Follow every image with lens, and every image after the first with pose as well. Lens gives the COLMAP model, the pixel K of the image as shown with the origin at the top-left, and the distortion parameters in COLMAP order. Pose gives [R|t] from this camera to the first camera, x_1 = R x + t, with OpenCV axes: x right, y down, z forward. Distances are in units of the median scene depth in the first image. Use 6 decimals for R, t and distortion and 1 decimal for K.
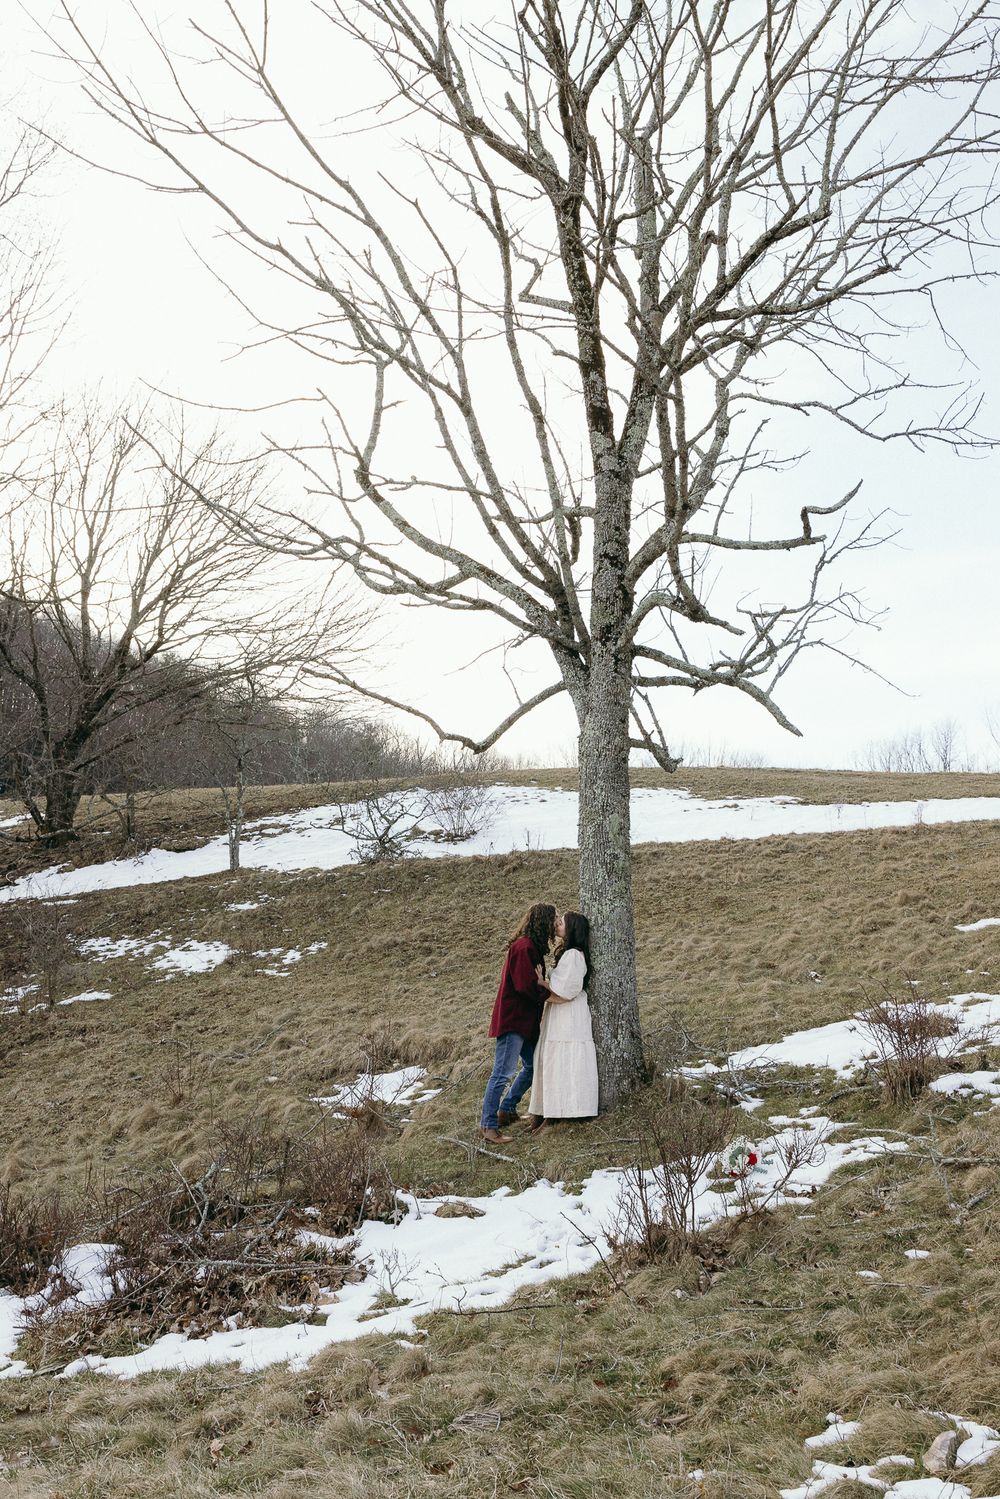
lens RADIAL K [[1694.9, 0, 506.4], [0, 1694.9, 738.1], [0, 0, 1]] dist [0.017615, 0.000000]
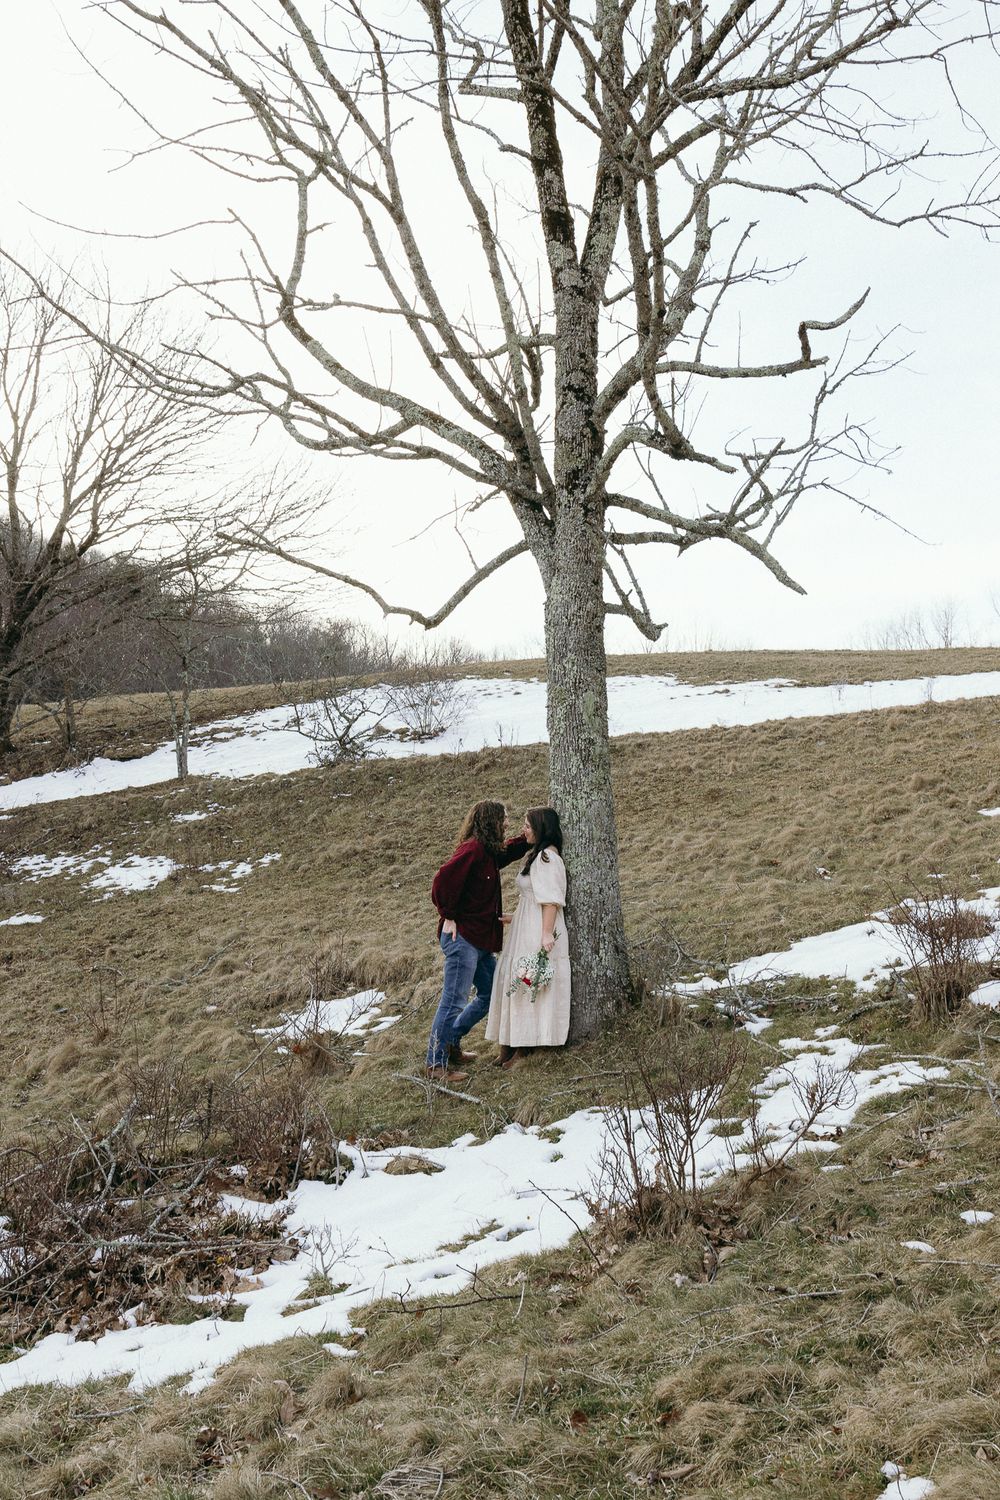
lens RADIAL K [[1727.2, 0, 505.6], [0, 1727.2, 741.6], [0, 0, 1]] dist [-0.060032, 0.000000]
pose [[0.999458, -0.031798, 0.008537, 0.013401], [0.031248, 0.997809, 0.058317, 0.017376], [-0.010372, -0.058018, 0.998262, 0.130549]]
